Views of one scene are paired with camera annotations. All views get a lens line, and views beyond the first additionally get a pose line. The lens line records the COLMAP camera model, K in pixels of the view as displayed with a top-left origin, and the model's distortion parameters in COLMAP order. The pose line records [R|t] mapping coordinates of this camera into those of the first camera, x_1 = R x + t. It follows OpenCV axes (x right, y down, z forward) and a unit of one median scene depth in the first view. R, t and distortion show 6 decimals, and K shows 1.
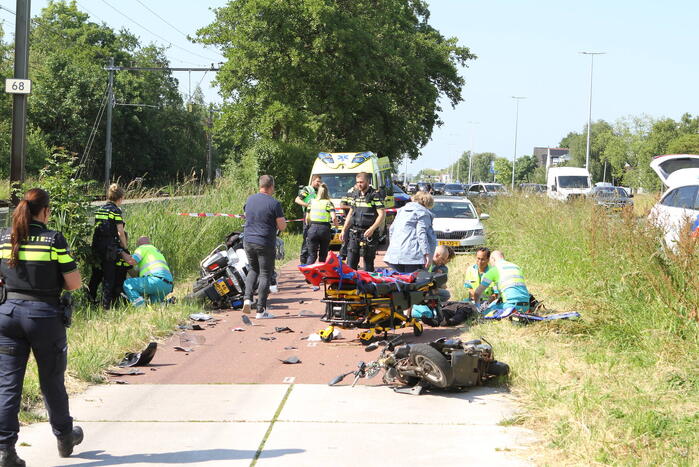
lens RADIAL K [[1555.8, 0, 349.5], [0, 1555.8, 233.5], [0, 0, 1]] dist [-0.003075, 0.081310]
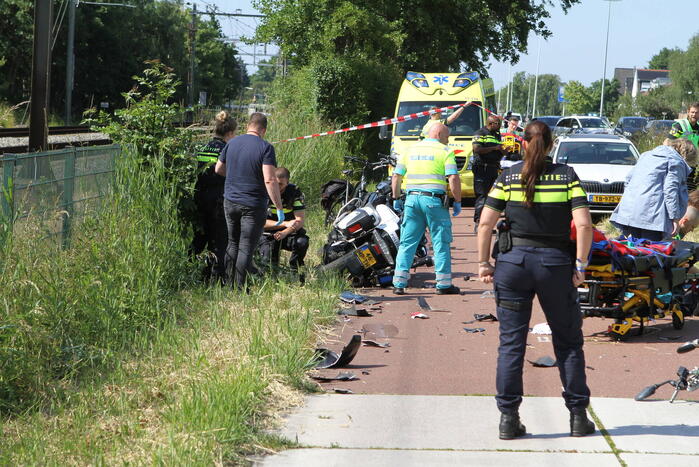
lens RADIAL K [[2082.5, 0, 349.5], [0, 2082.5, 233.5], [0, 0, 1]] dist [0.164880, 0.170917]
pose [[0.999892, 0.012471, 0.007756, -0.101360], [-0.012664, 0.999597, 0.025421, -0.001189], [-0.007436, -0.025516, 0.999647, 0.025775]]
